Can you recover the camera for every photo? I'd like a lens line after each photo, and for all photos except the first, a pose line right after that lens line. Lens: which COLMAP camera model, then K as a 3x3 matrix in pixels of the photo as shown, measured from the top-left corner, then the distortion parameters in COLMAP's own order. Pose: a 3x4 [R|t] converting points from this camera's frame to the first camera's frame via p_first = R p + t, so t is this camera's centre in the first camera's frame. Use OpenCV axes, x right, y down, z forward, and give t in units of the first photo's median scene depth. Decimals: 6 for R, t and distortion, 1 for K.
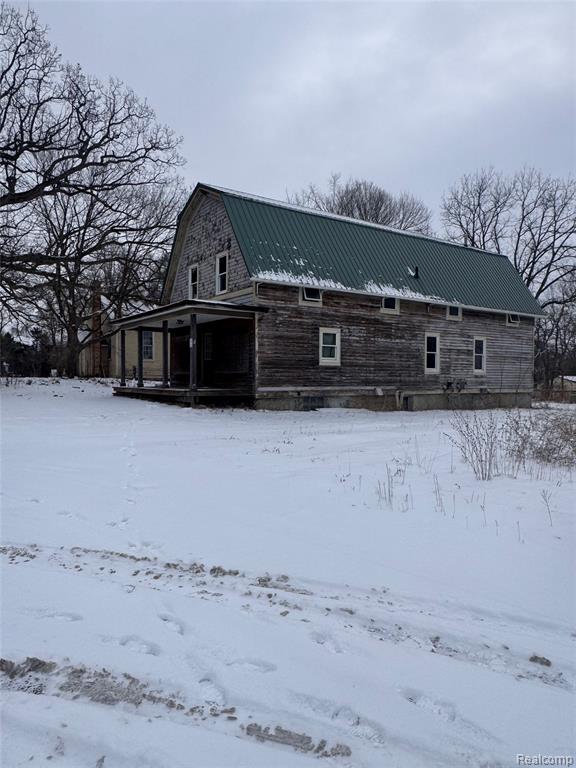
lens RADIAL K [[541.7, 0, 288.0], [0, 541.7, 384.0], [0, 0, 1]] dist [-0.002562, 0.000162]
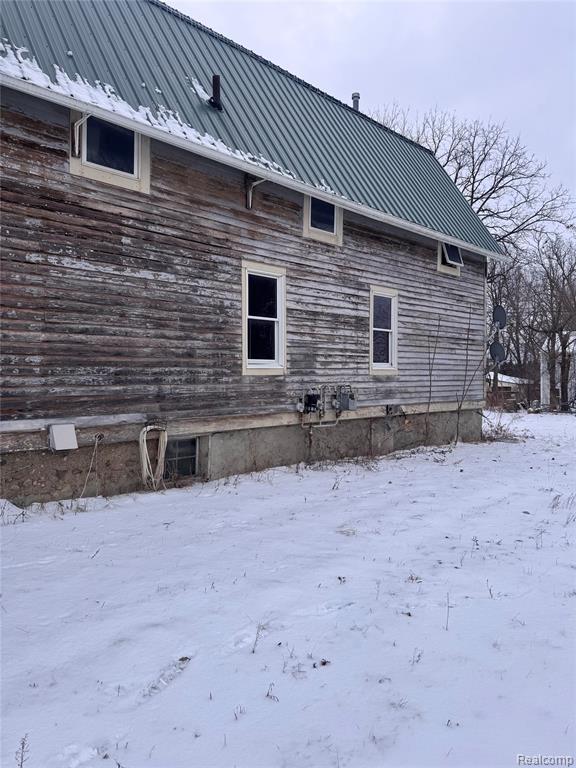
lens RADIAL K [[542.6, 0, 288.0], [0, 542.6, 384.0], [0, 0, 1]] dist [0.021689, -0.005130]
pose [[0.985678, -0.007987, 0.168450, 0.216147], [0.006982, 0.999954, 0.006560, -0.014189], [-0.168494, -0.005290, 0.985688, 0.617179]]
